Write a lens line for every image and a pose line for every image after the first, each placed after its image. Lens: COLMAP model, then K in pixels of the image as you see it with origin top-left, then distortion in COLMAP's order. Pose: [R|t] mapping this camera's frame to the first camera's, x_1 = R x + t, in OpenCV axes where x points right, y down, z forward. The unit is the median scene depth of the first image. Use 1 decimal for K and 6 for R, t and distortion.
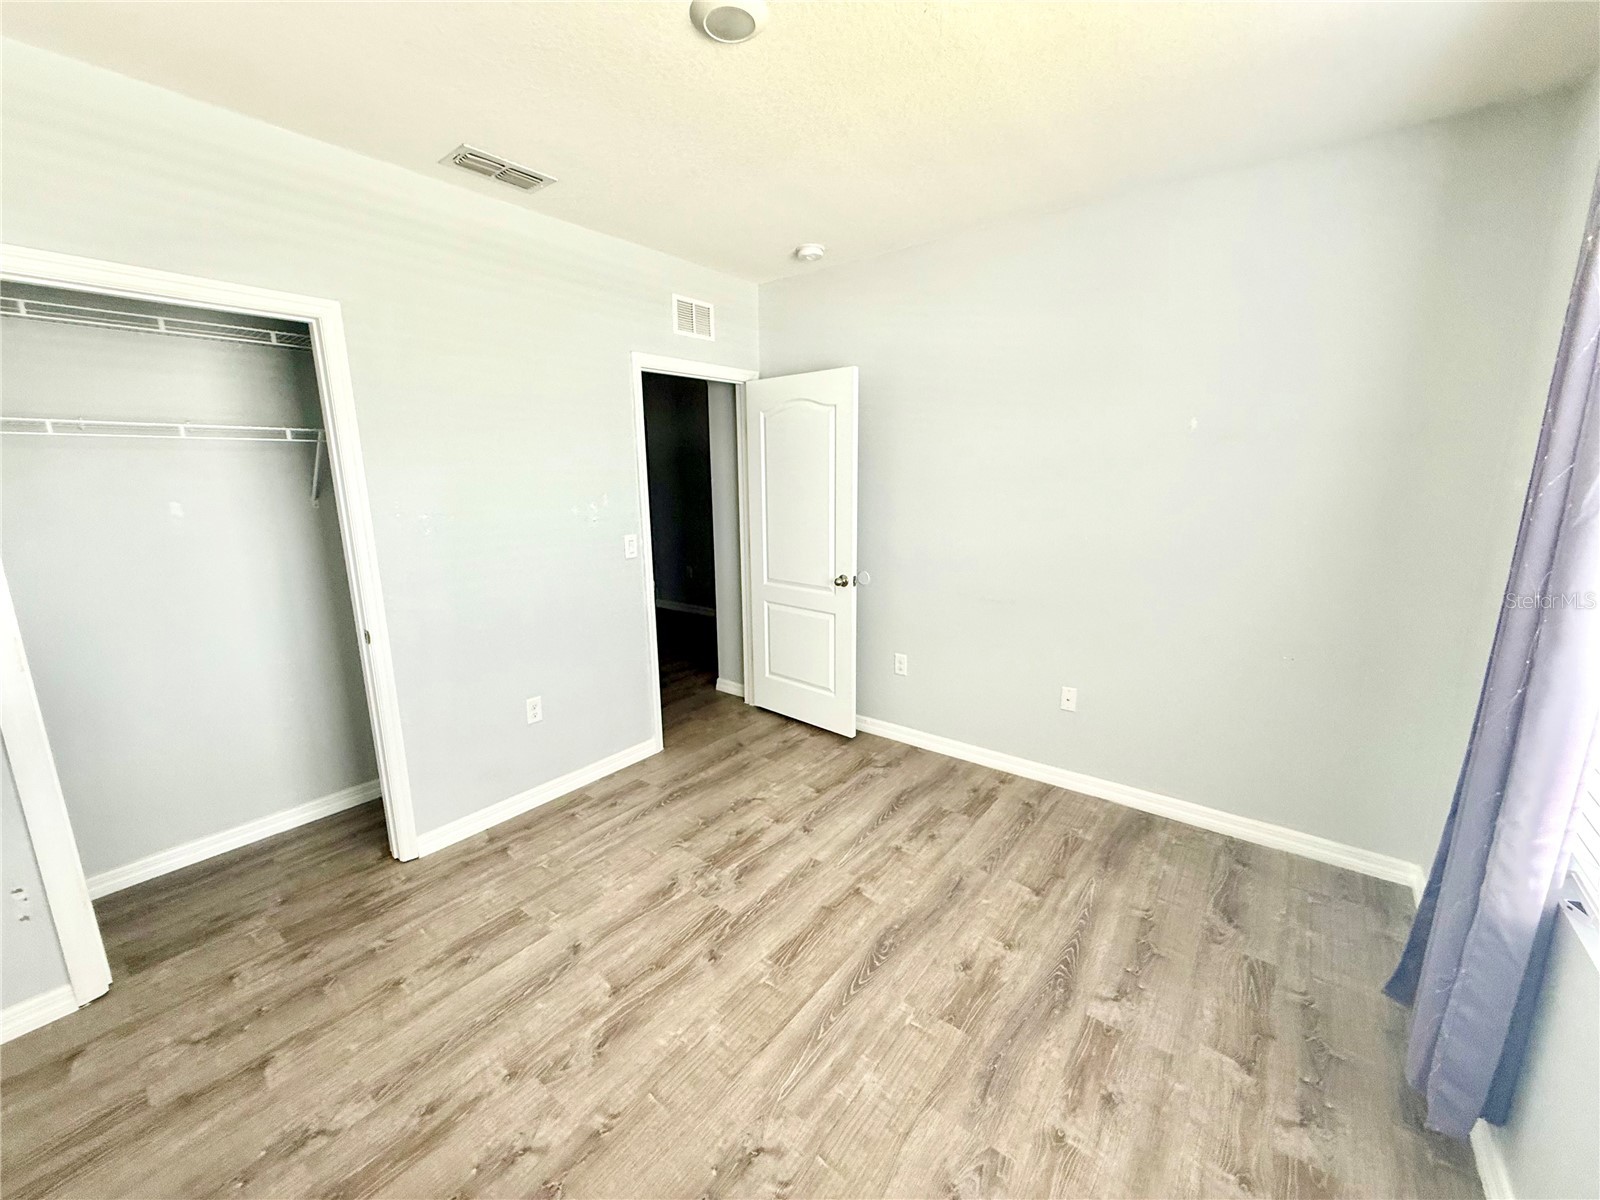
lens RADIAL K [[639.0, 0, 796.0], [0, 639.0, 590.8], [0, 0, 1]] dist [-0.000409, -0.001248]
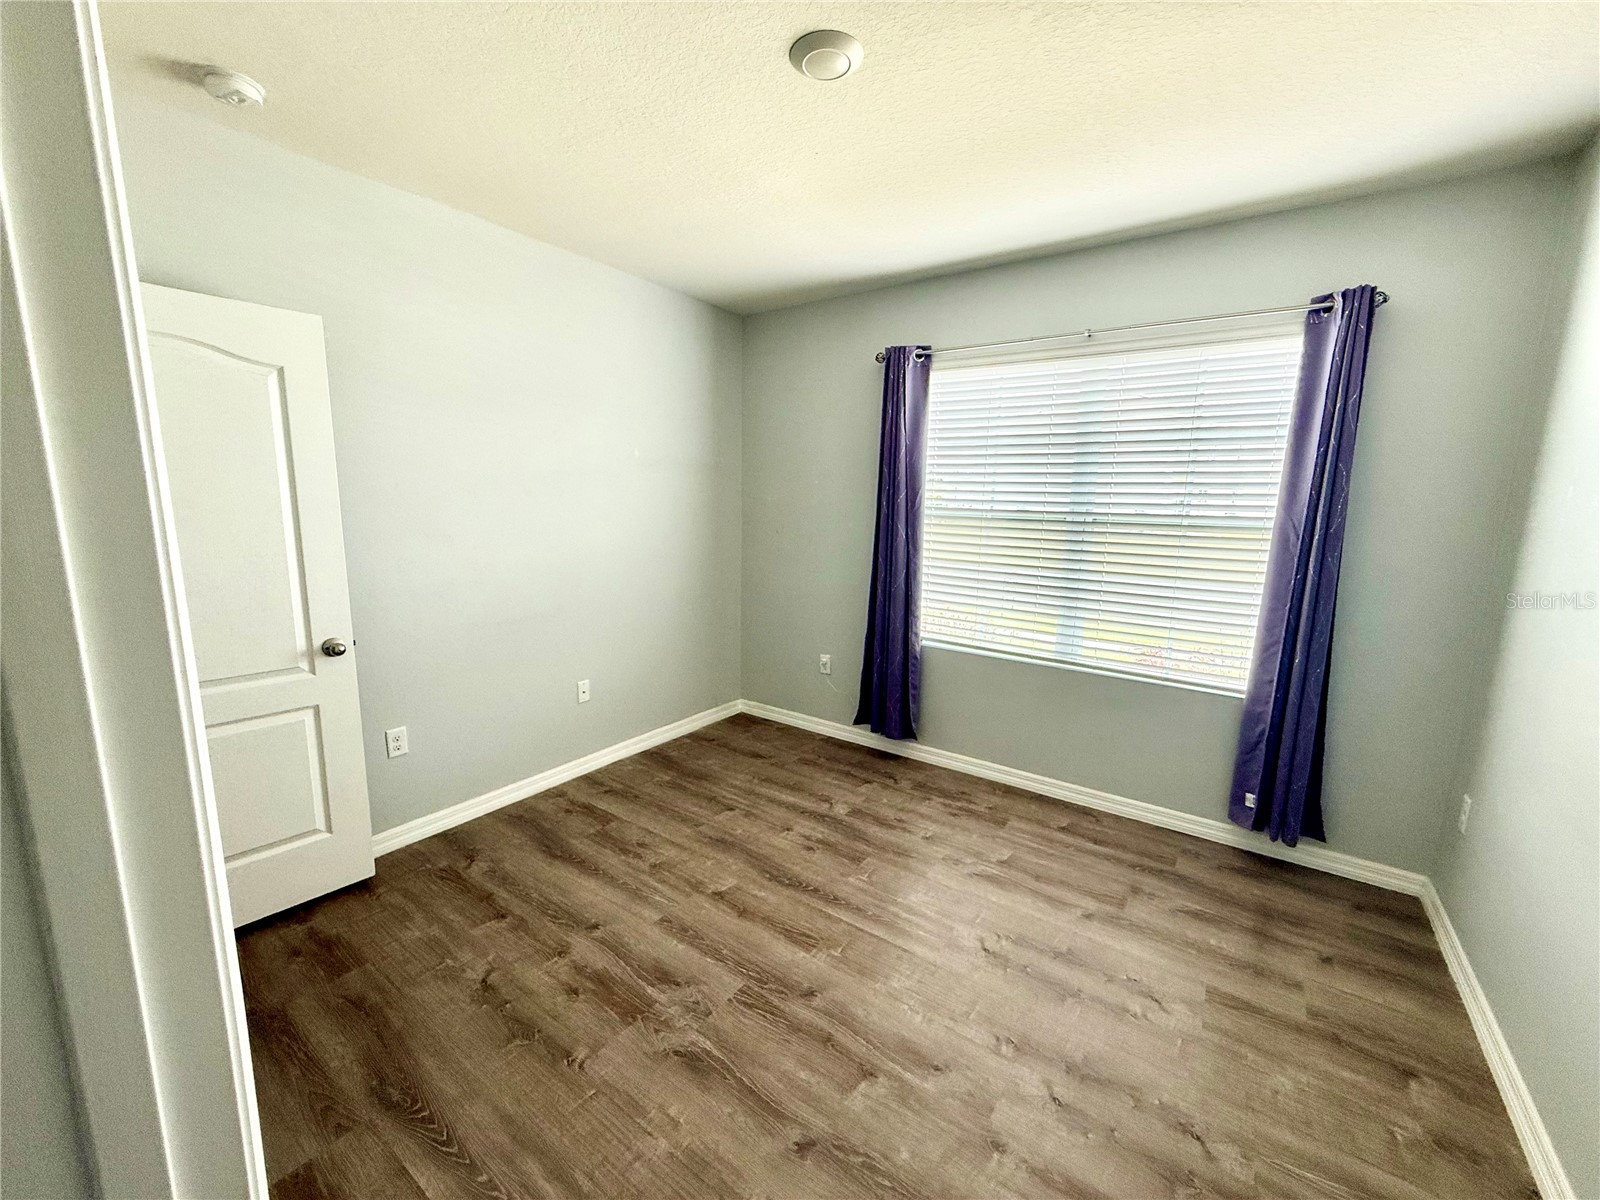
lens RADIAL K [[639.0, 0, 796.2], [0, 639.0, 594.1], [0, 0, 1]] dist [-0.000409, -0.001248]
pose [[-0.043093, -0.144053, 0.988631, -0.942109], [0.167601, 0.974485, 0.149297, -0.140733], [-0.984913, 0.172129, -0.017850, 0.903305]]
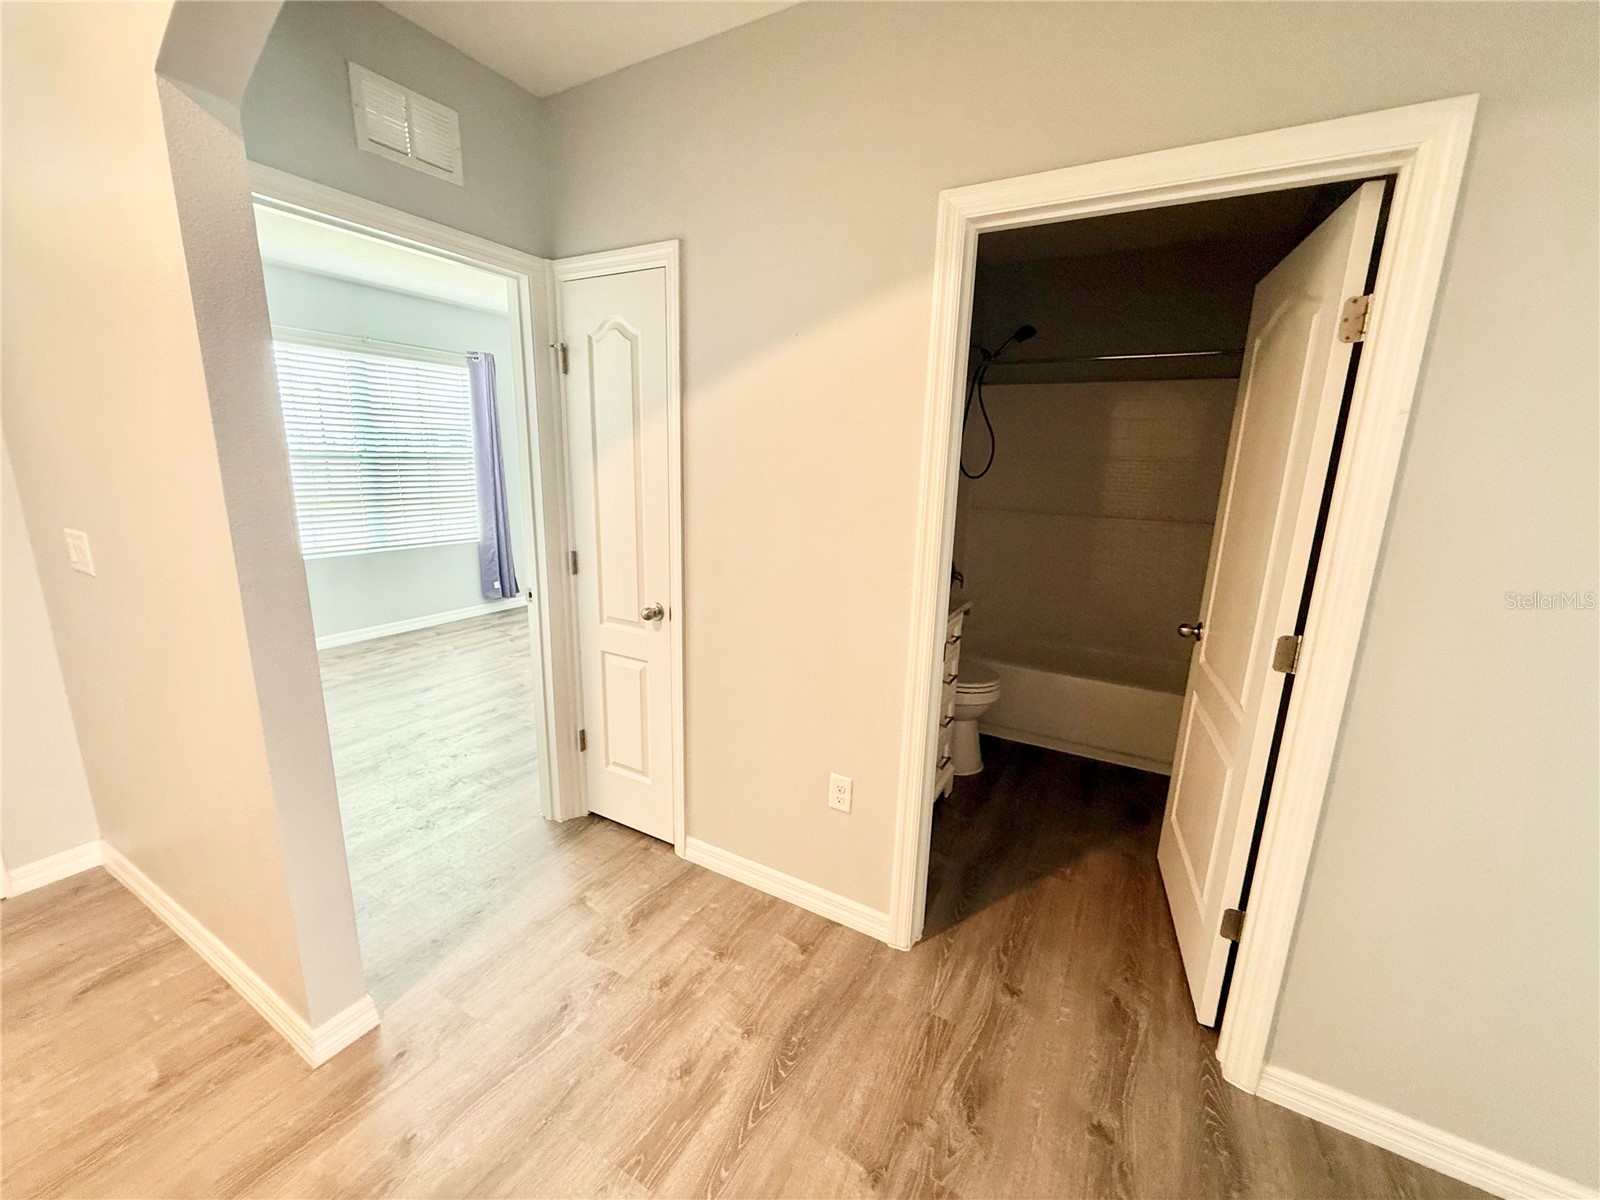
lens RADIAL K [[639.0, 0, 805.9], [0, 639.0, 600.2], [0, 0, 1]] dist [-0.000409, -0.001248]
pose [[-0.987973, 0.012466, -0.154124, -0.683262], [-0.050775, 0.915319, 0.399517, -0.503800], [0.146053, 0.402538, -0.903677, 2.741678]]
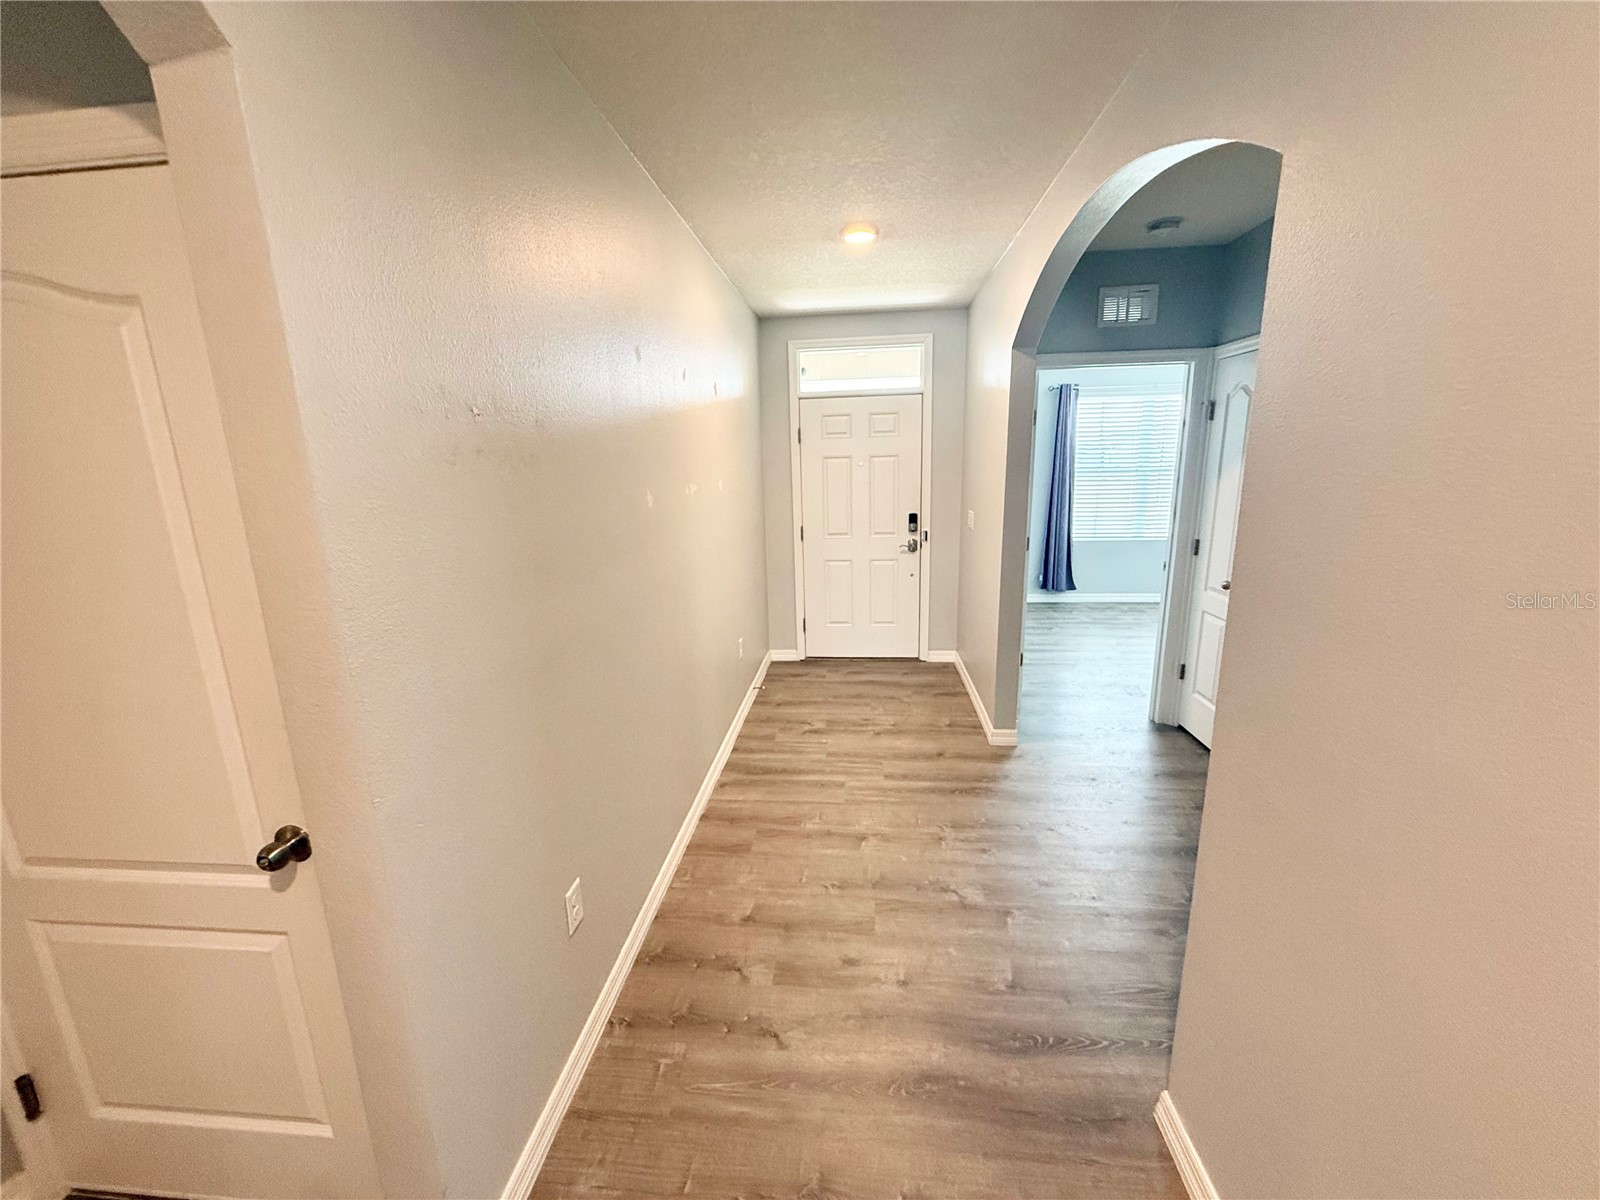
lens RADIAL K [[639.0, 0, 791.6], [0, 639.0, 602.7], [0, 0, 1]] dist [-0.000409, -0.001248]
pose [[-0.527654, -0.166377, 0.833006, -1.310140], [0.190714, 0.932394, 0.307033, -0.669039], [-0.827774, 0.320873, -0.460251, 3.318254]]
